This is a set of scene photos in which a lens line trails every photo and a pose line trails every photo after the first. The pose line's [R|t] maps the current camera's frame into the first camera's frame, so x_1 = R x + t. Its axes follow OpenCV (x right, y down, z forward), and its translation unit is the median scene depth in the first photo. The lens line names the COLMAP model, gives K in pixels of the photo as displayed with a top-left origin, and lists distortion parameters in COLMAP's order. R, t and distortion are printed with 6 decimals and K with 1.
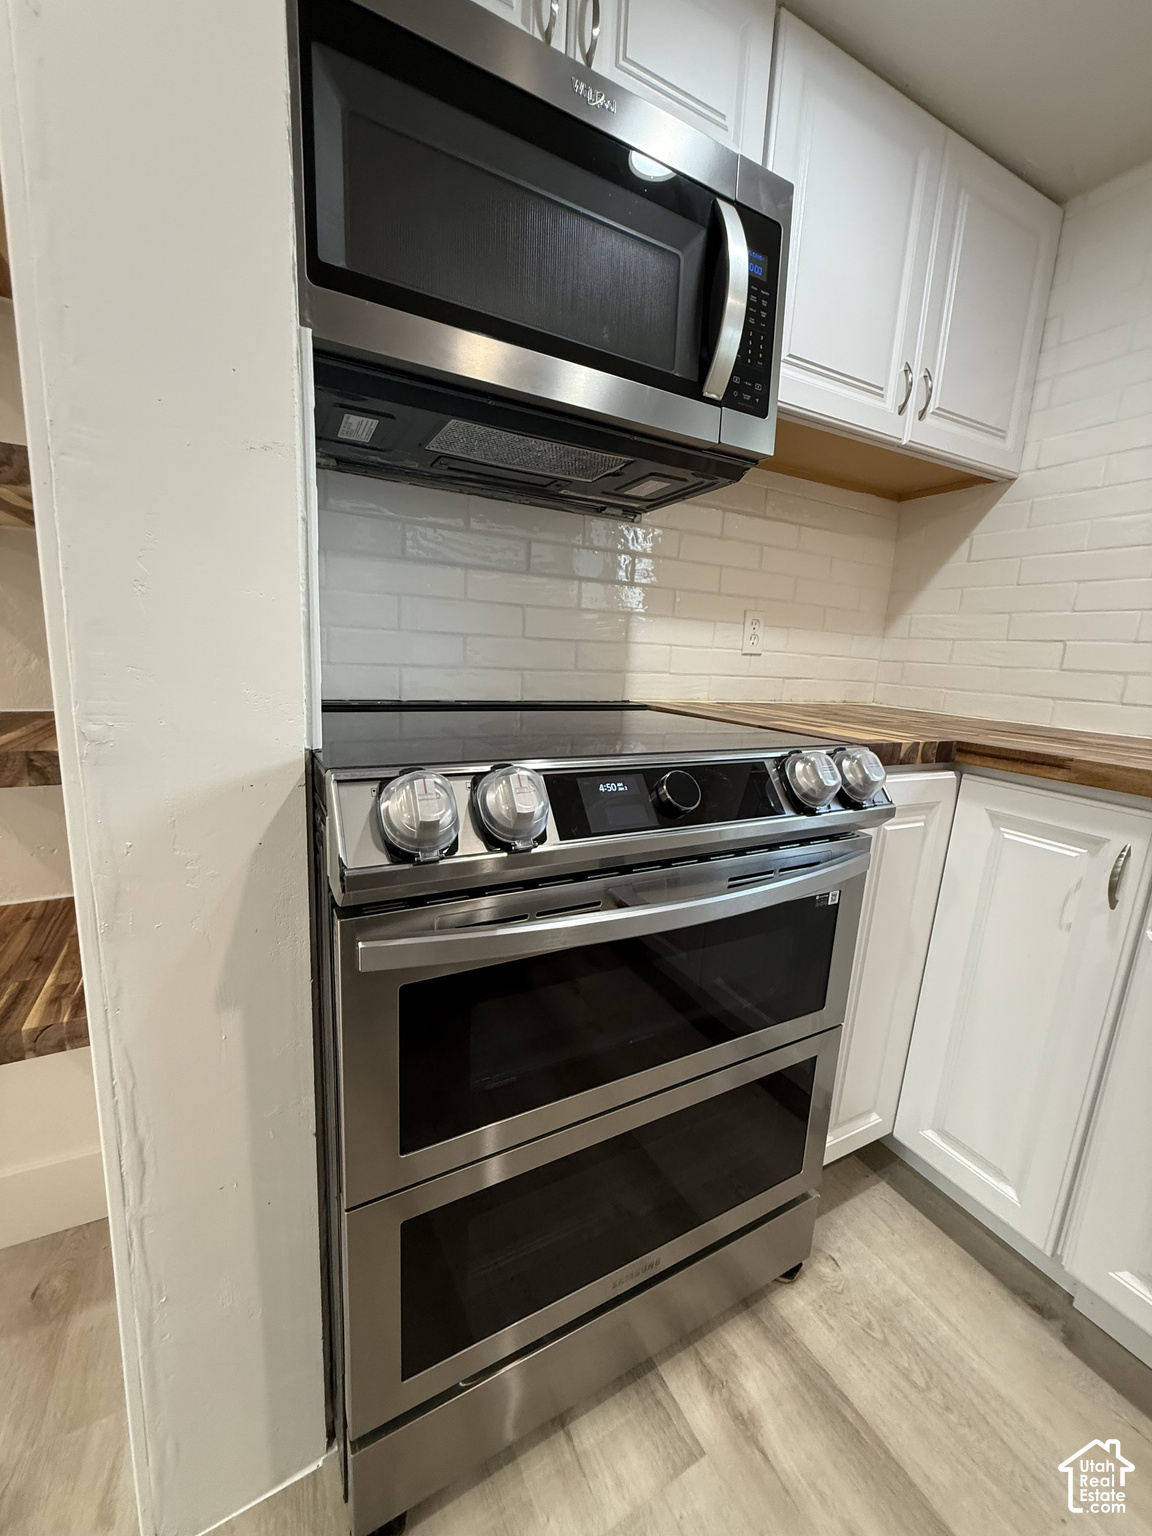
lens RADIAL K [[614.0, 0, 577.4], [0, 614.0, 770.6], [0, 0, 1]] dist [0.000191, 0.000519]
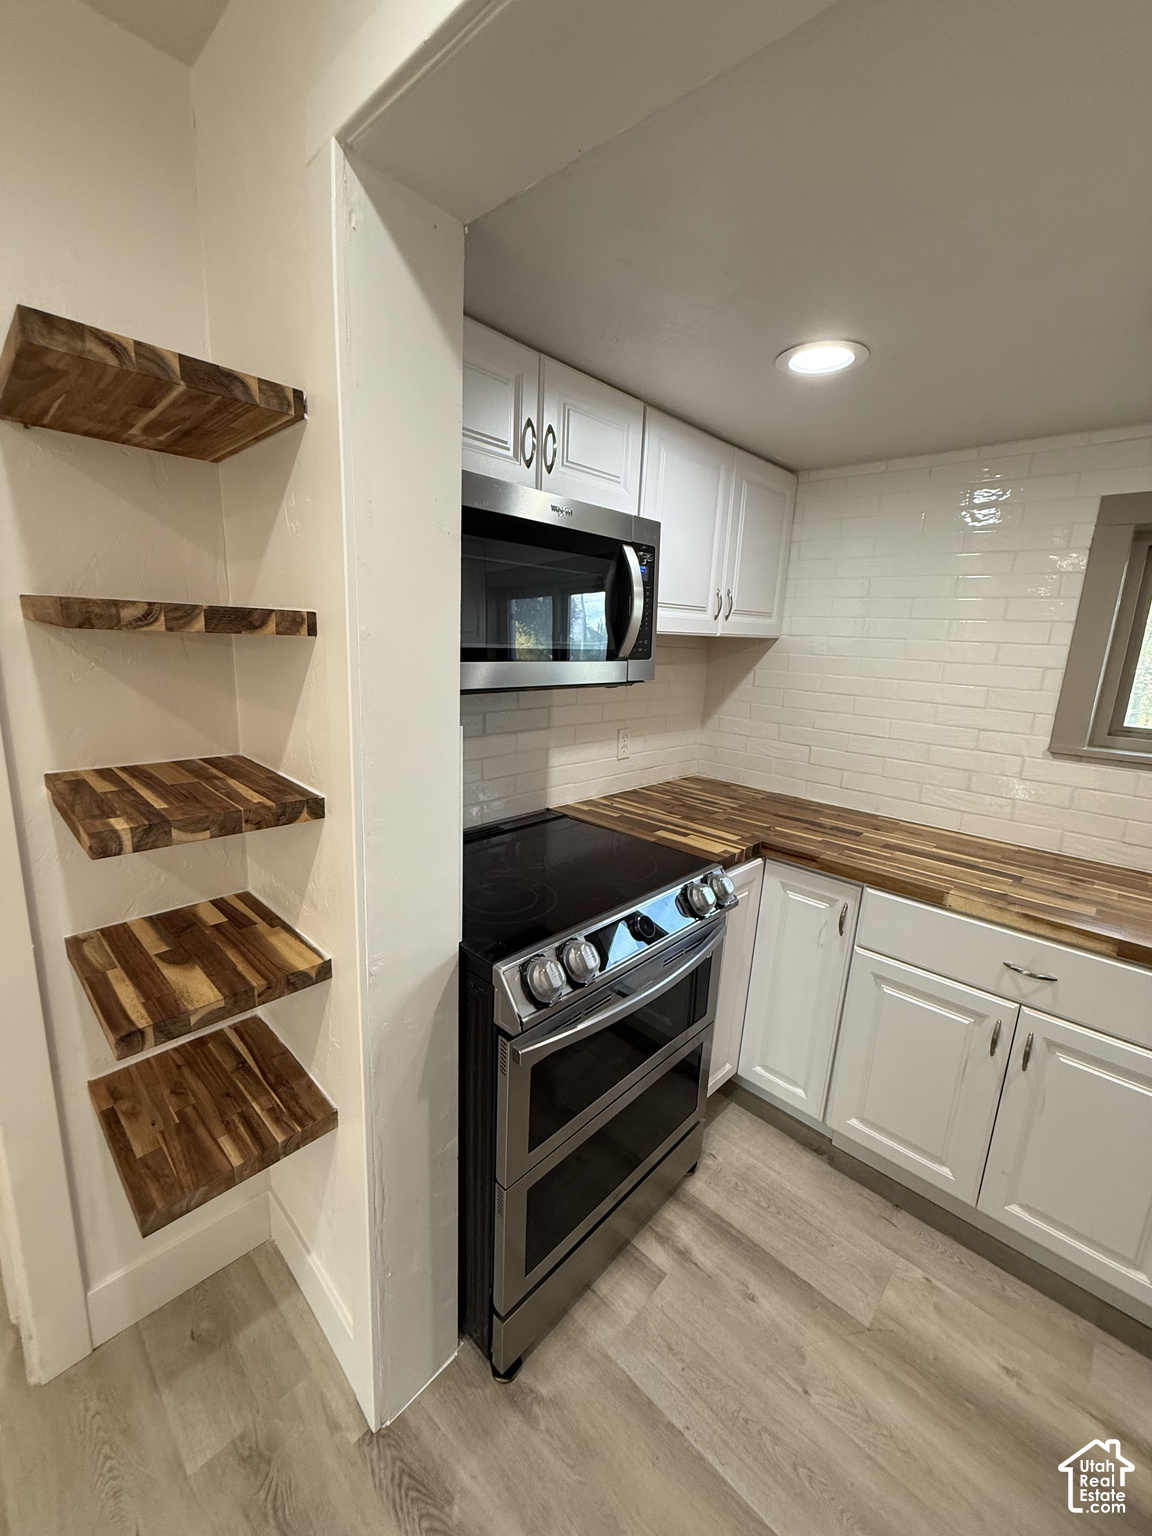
lens RADIAL K [[614.0, 0, 576.9], [0, 614.0, 770.7], [0, 0, 1]] dist [0.000191, 0.000519]
pose [[0.950184, -0.075866, 0.302316, -0.389090], [0.063898, 0.996738, 0.049301, -0.380484], [-0.305070, -0.027527, 0.951932, -0.484670]]
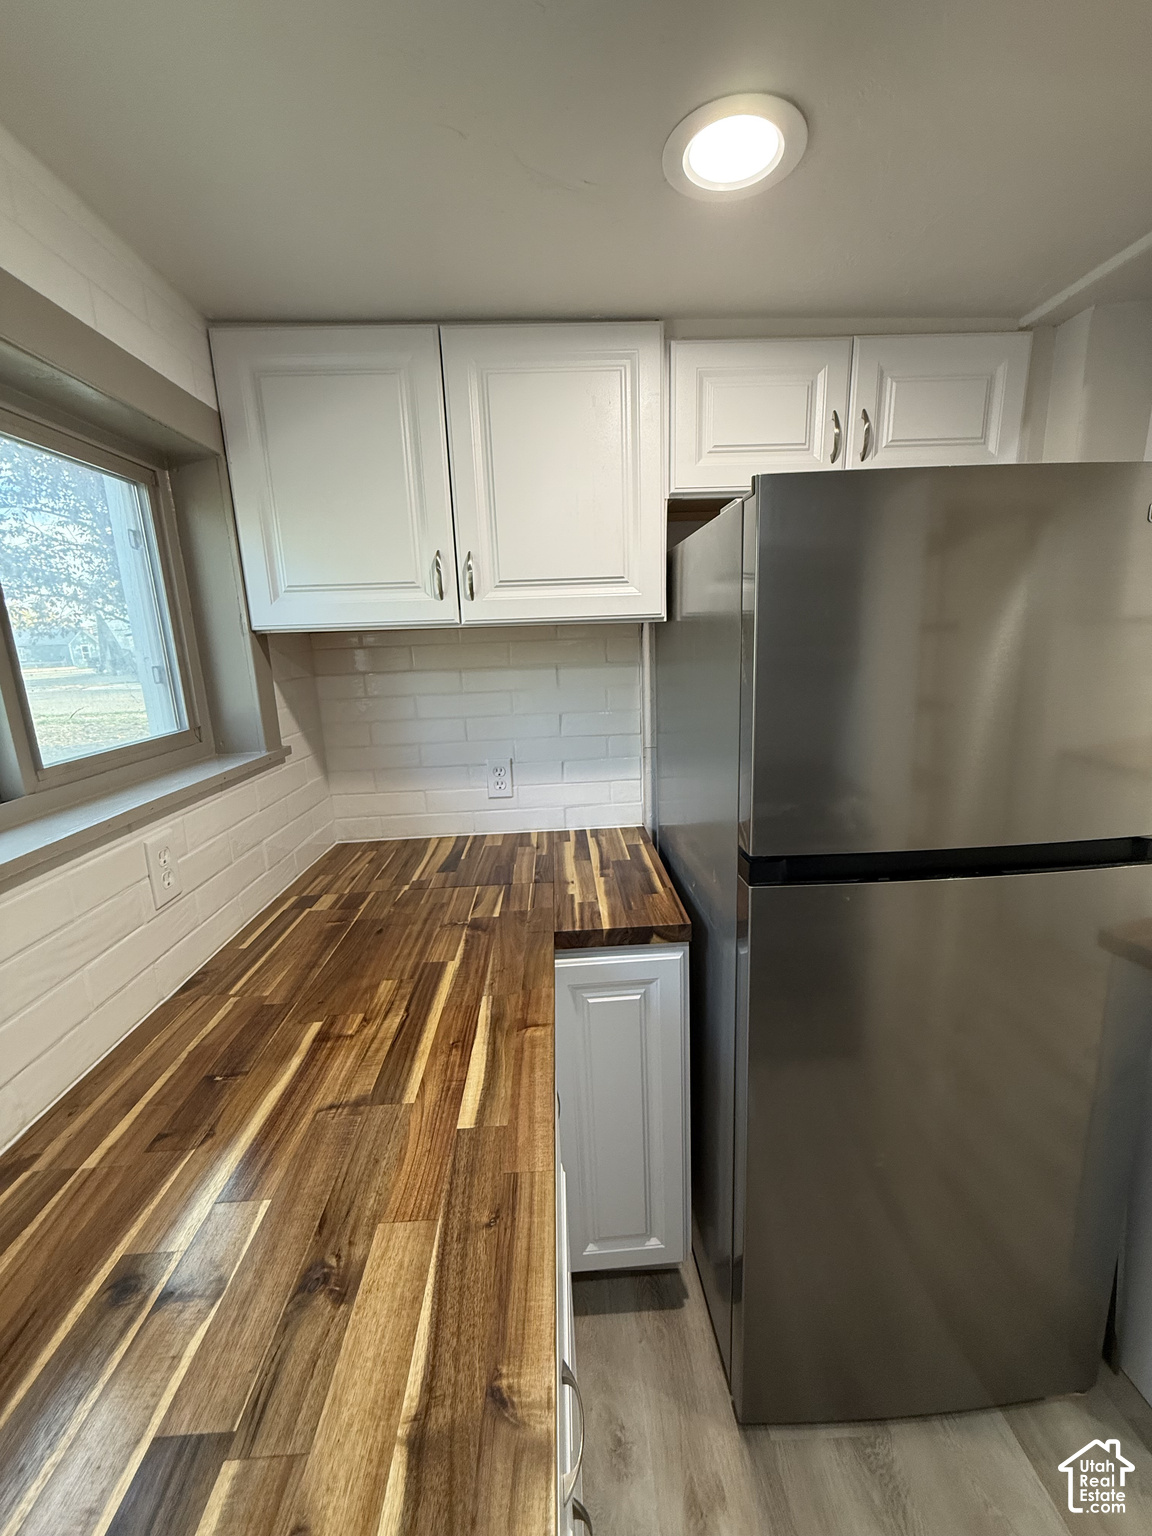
lens RADIAL K [[614.0, 0, 579.5], [0, 614.0, 767.4], [0, 0, 1]] dist [0.000191, 0.000519]
pose [[-0.893028, -0.111629, 0.435937, 0.789519], [0.078165, 0.915539, 0.394561, -0.530808], [-0.443161, 0.386428, -0.808876, 0.722475]]
